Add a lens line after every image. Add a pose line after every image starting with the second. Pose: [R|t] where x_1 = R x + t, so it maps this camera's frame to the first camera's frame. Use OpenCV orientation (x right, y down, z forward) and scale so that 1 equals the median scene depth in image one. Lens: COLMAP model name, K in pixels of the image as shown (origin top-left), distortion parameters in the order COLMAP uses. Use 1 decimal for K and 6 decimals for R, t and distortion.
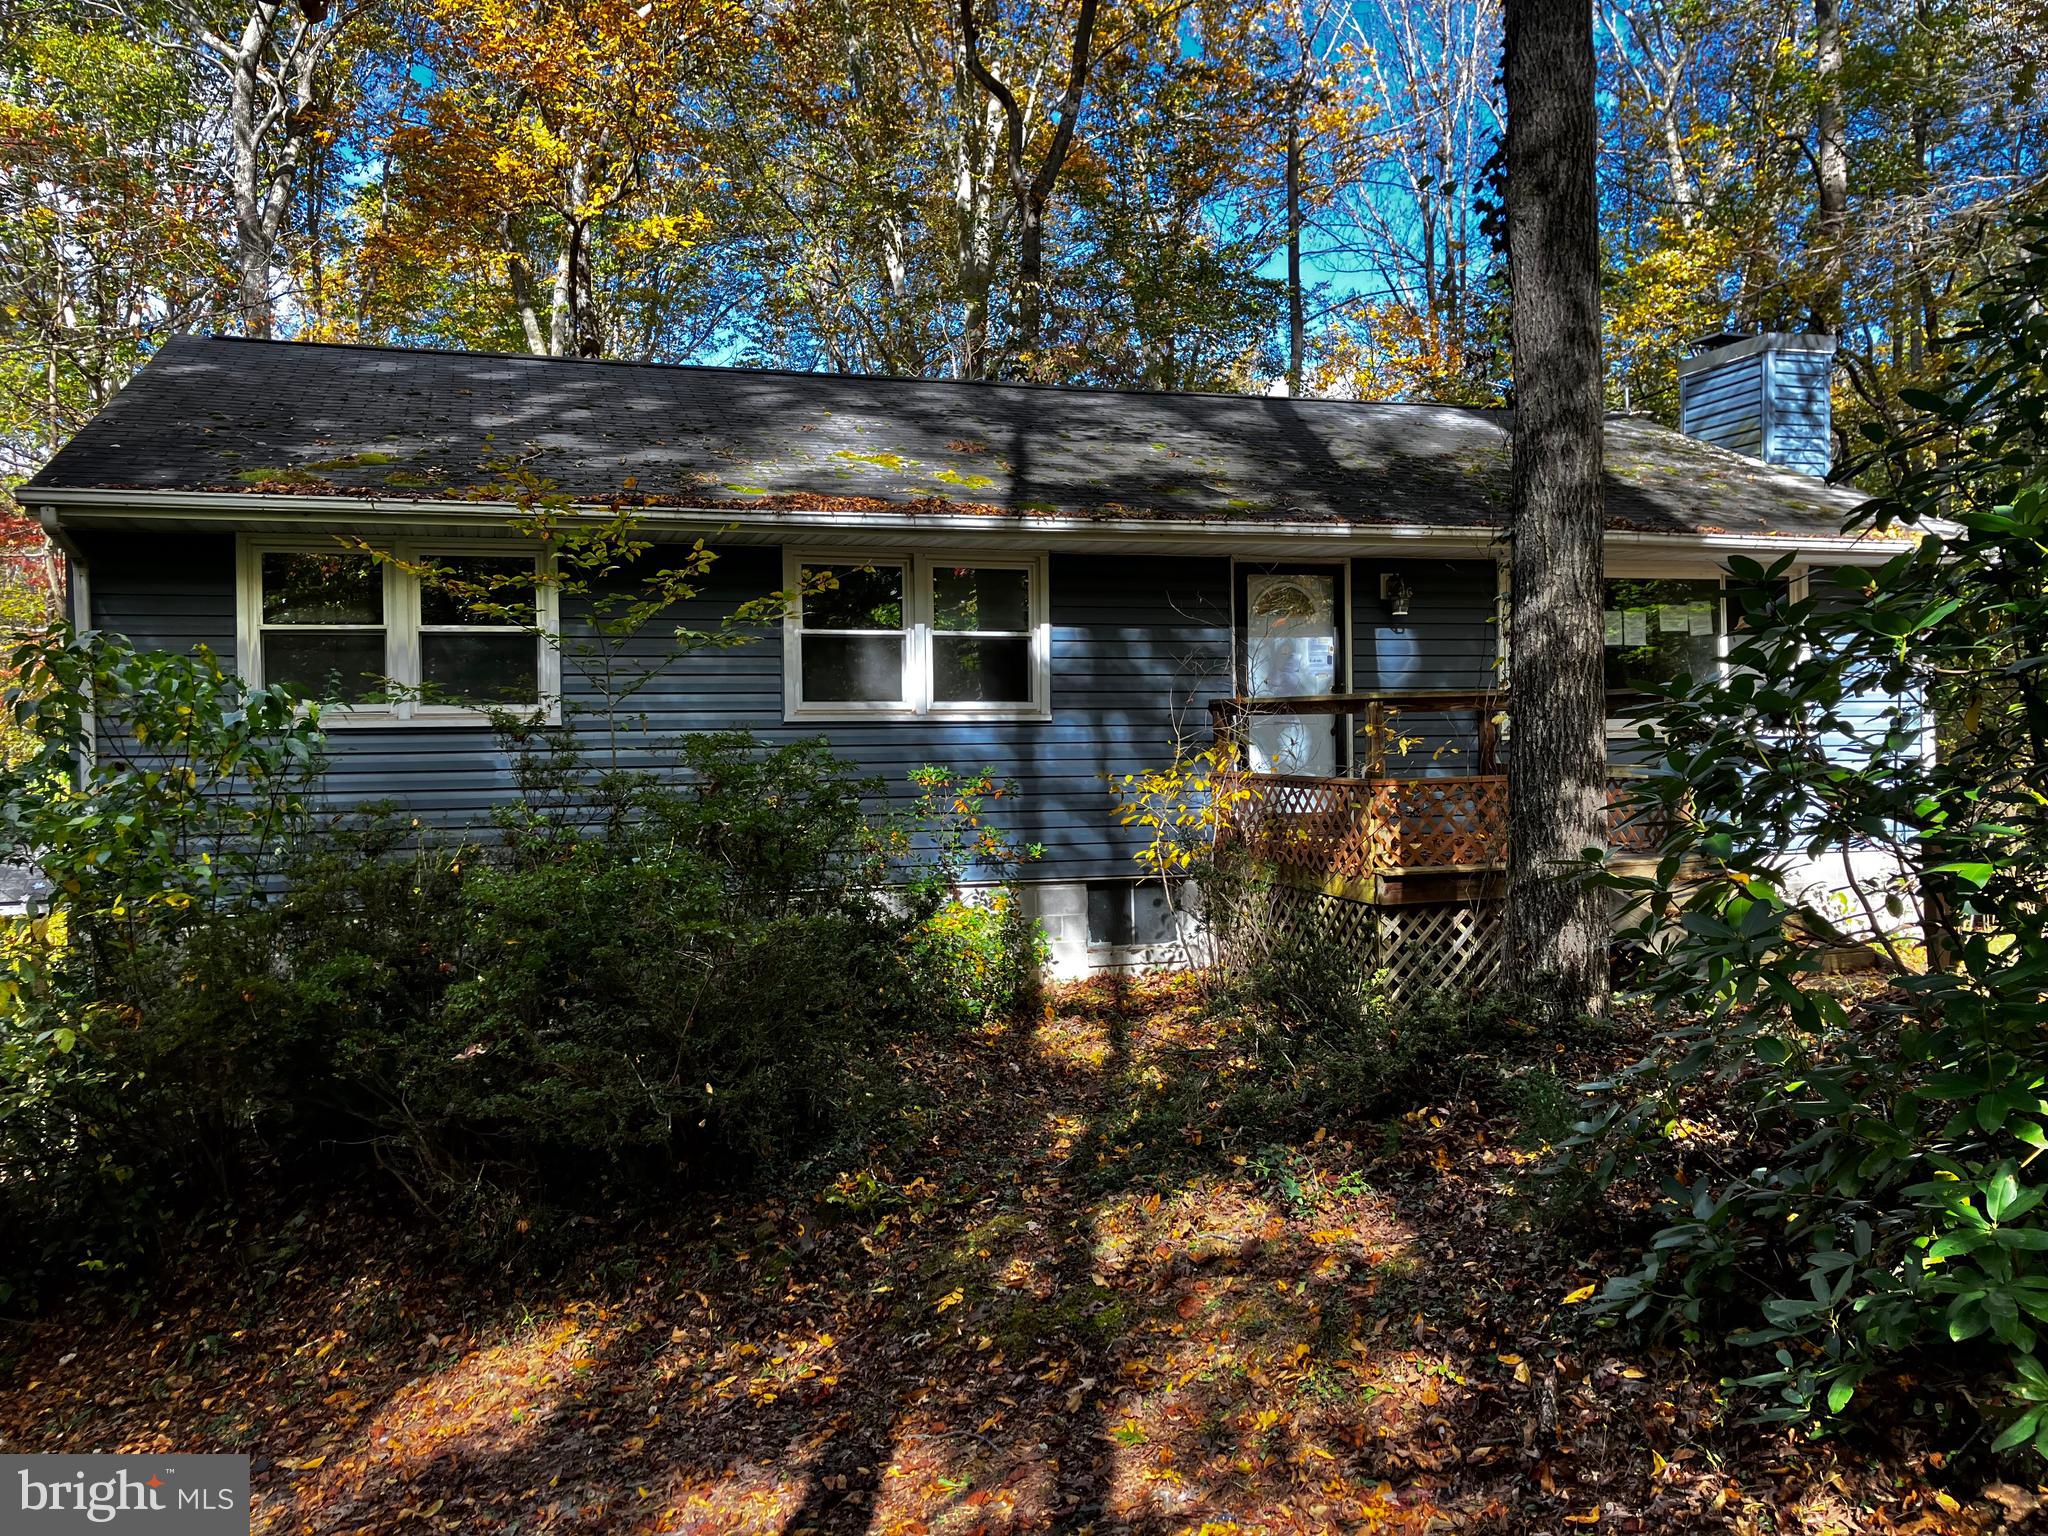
lens RADIAL K [[1645.2, 0, 1025.6], [0, 1645.2, 768.1], [0, 0, 1]] dist [0.019621, -0.013180]
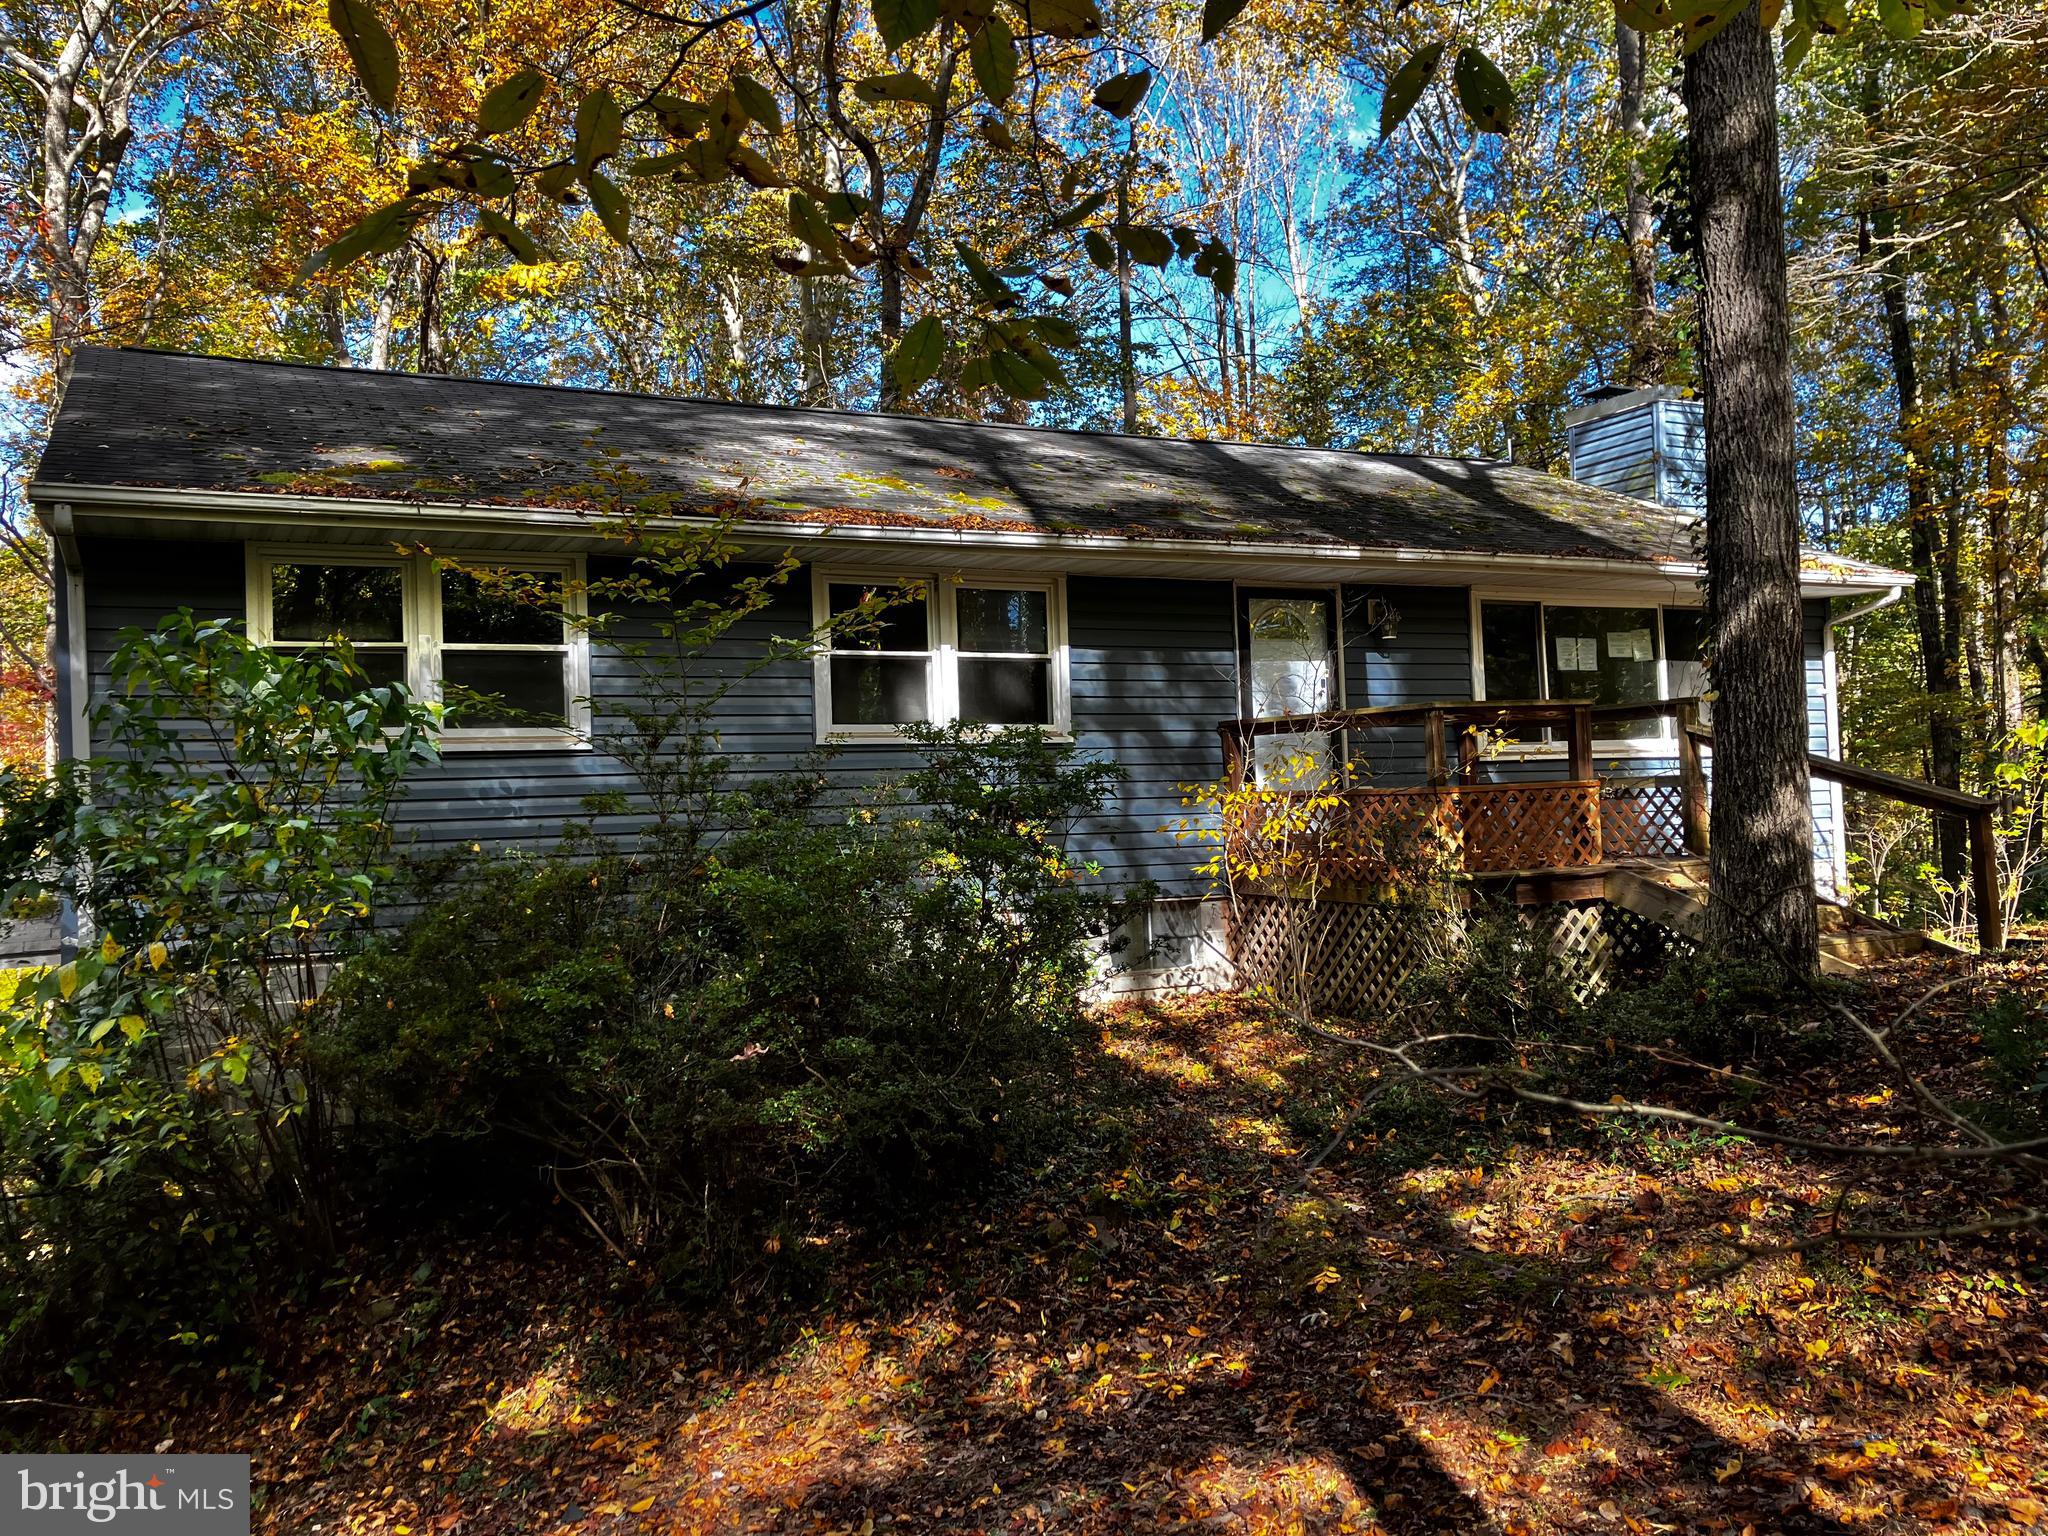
lens RADIAL K [[1645.2, 0, 1023.8], [0, 1645.2, 765.0], [0, 0, 1]] dist [0.019621, -0.013180]
pose [[0.988751, -0.014819, 0.148836, -0.186430], [0.021714, 0.998760, -0.044810, 0.032269], [-0.147988, 0.047537, 0.987846, 0.031344]]
